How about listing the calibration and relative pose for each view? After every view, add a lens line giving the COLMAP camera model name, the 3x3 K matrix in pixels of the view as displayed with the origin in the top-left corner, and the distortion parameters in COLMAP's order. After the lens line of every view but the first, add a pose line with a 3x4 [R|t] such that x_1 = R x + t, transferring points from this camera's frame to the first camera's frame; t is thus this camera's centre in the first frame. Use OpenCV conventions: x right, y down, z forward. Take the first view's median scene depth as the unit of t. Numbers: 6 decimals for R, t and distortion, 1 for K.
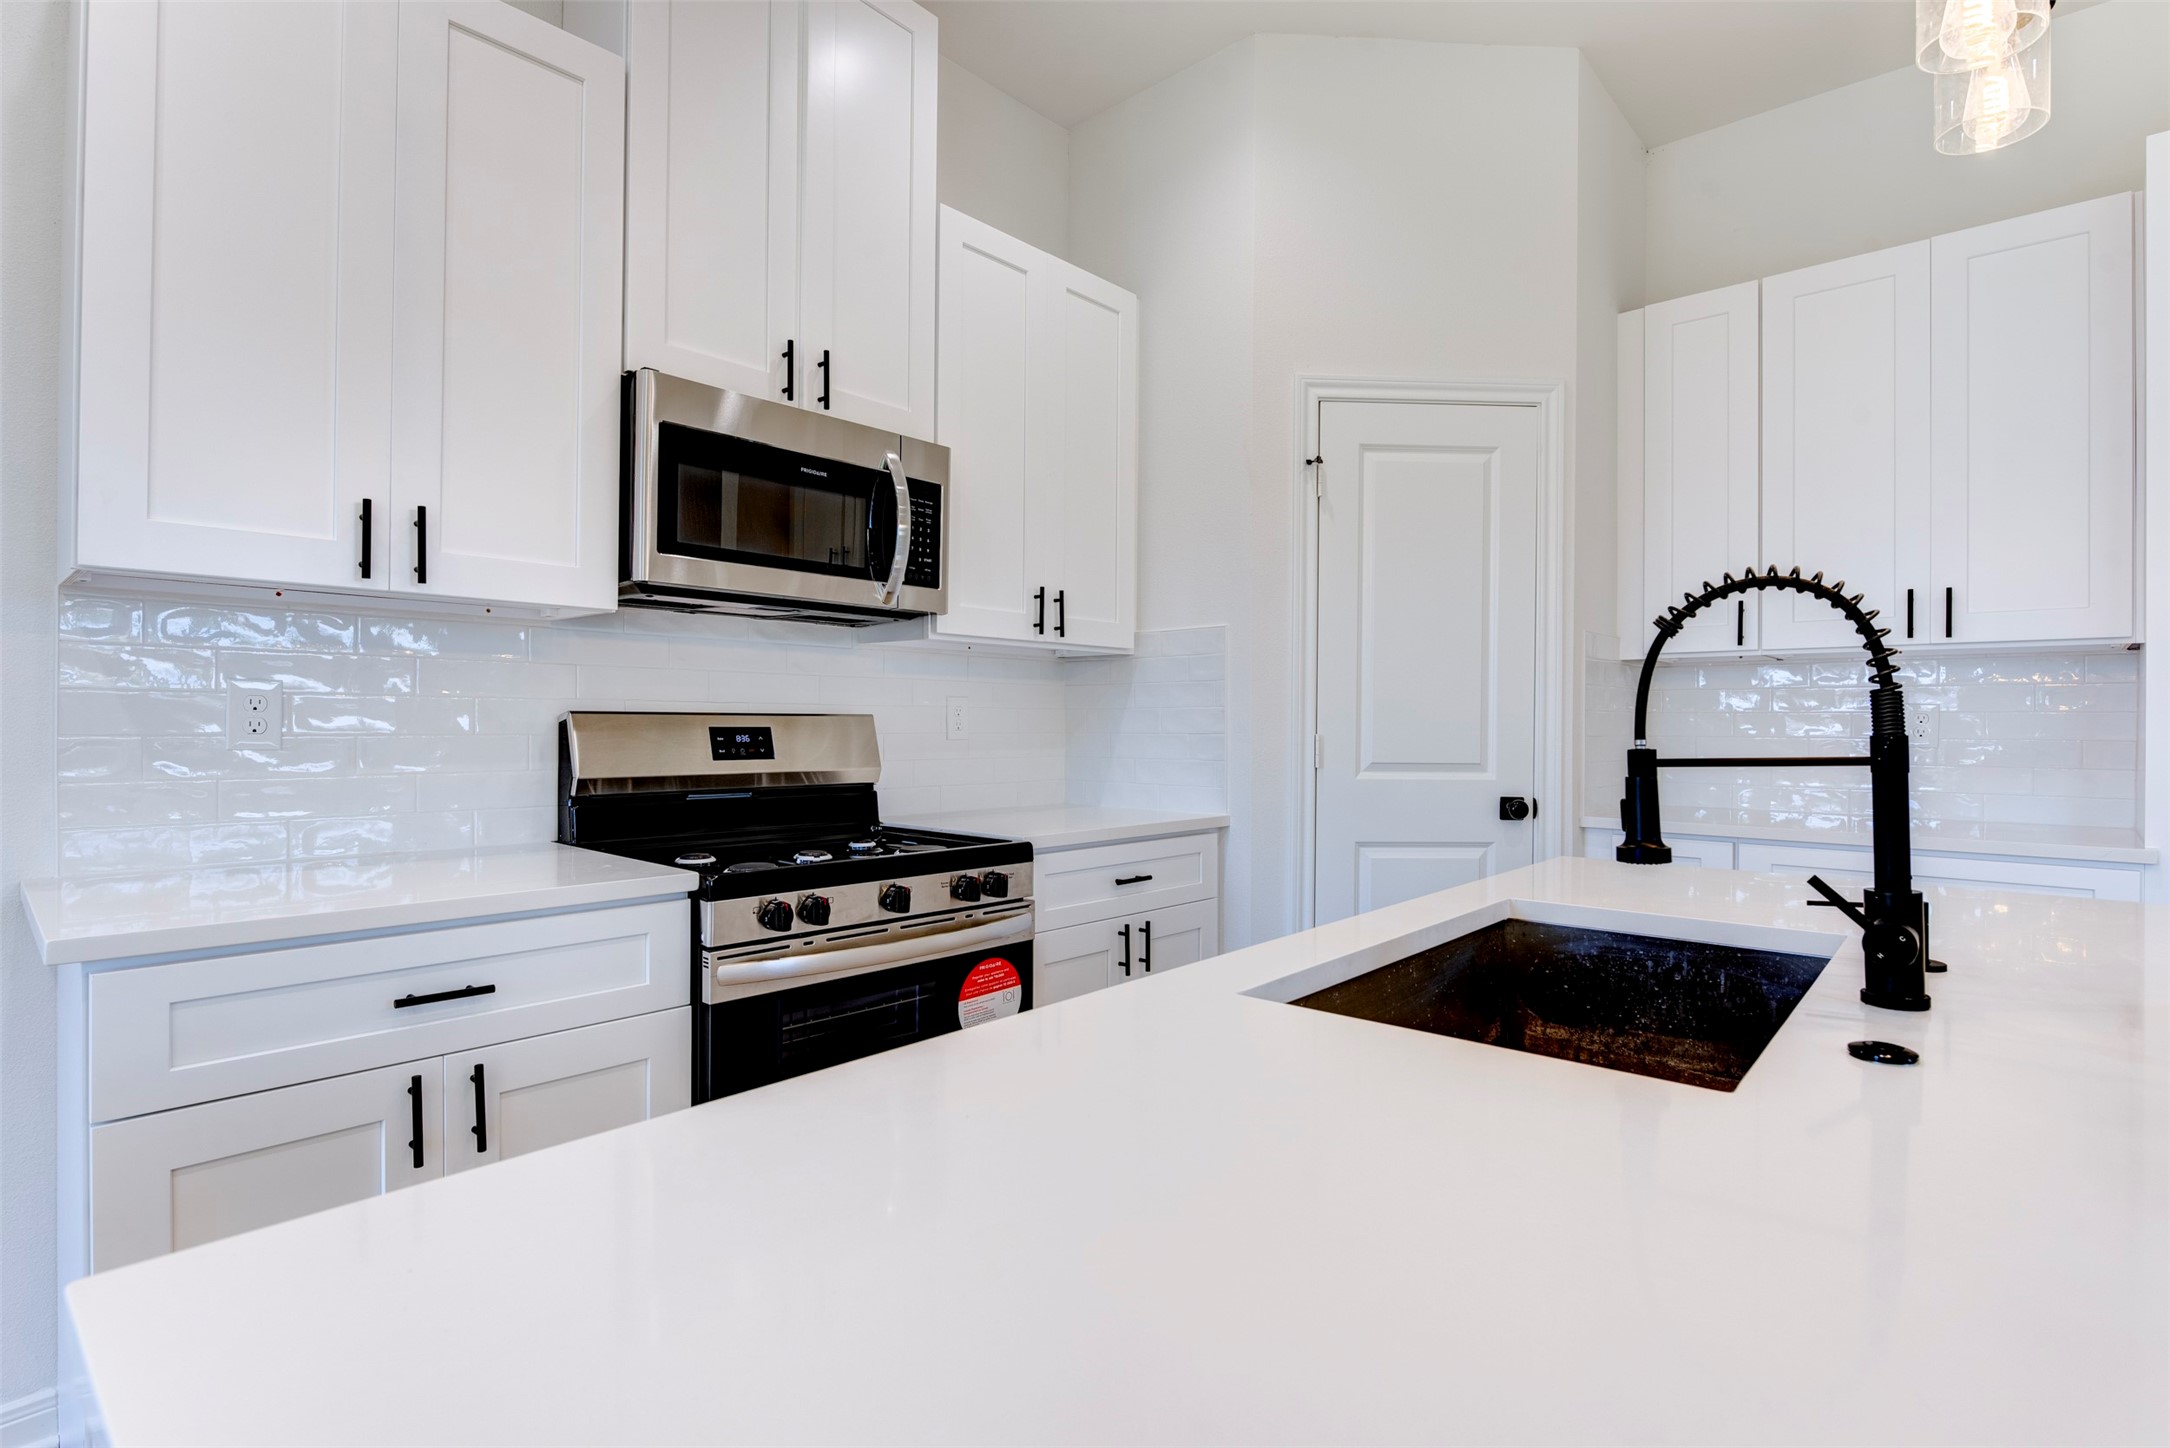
lens RADIAL K [[1059.7, 0, 1083.4], [0, 1059.7, 722.1], [0, 0, 1]] dist [0.001557, 0.000615]
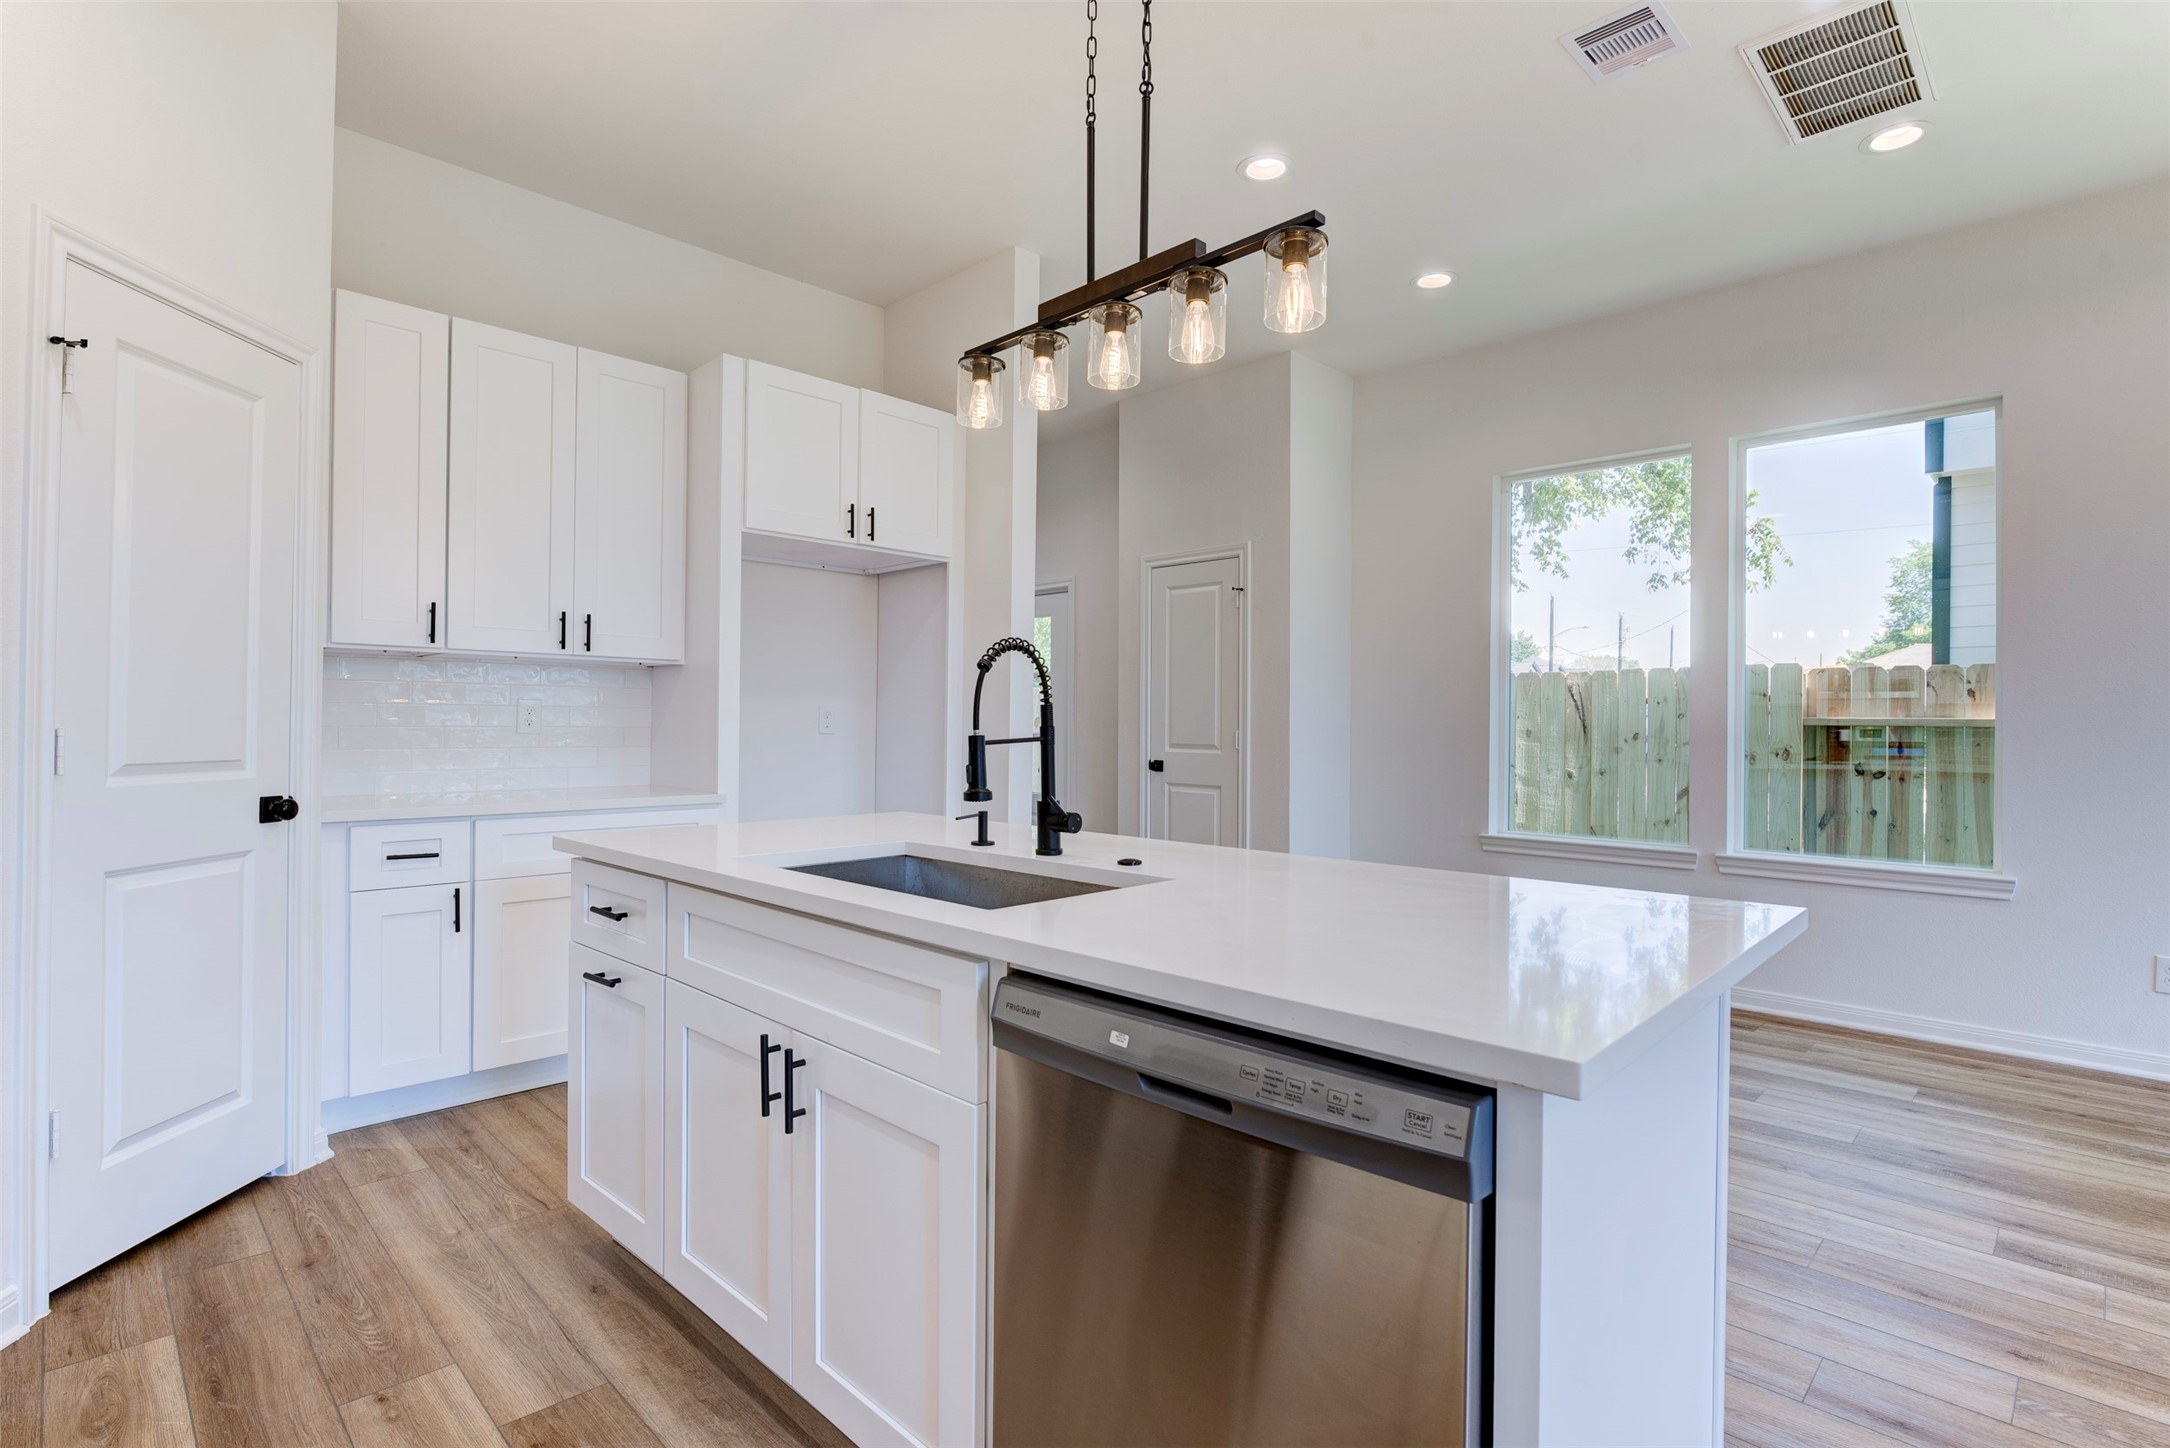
lens RADIAL K [[1059.7, 0, 1080.6], [0, 1059.7, 724.3], [0, 0, 1]] dist [0.001557, 0.000615]
pose [[0.052471, -0.006195, 0.998603, -1.184586], [-0.009536, 0.999932, 0.006704, -0.005571], [-0.998577, -0.009874, 0.052408, 0.736545]]
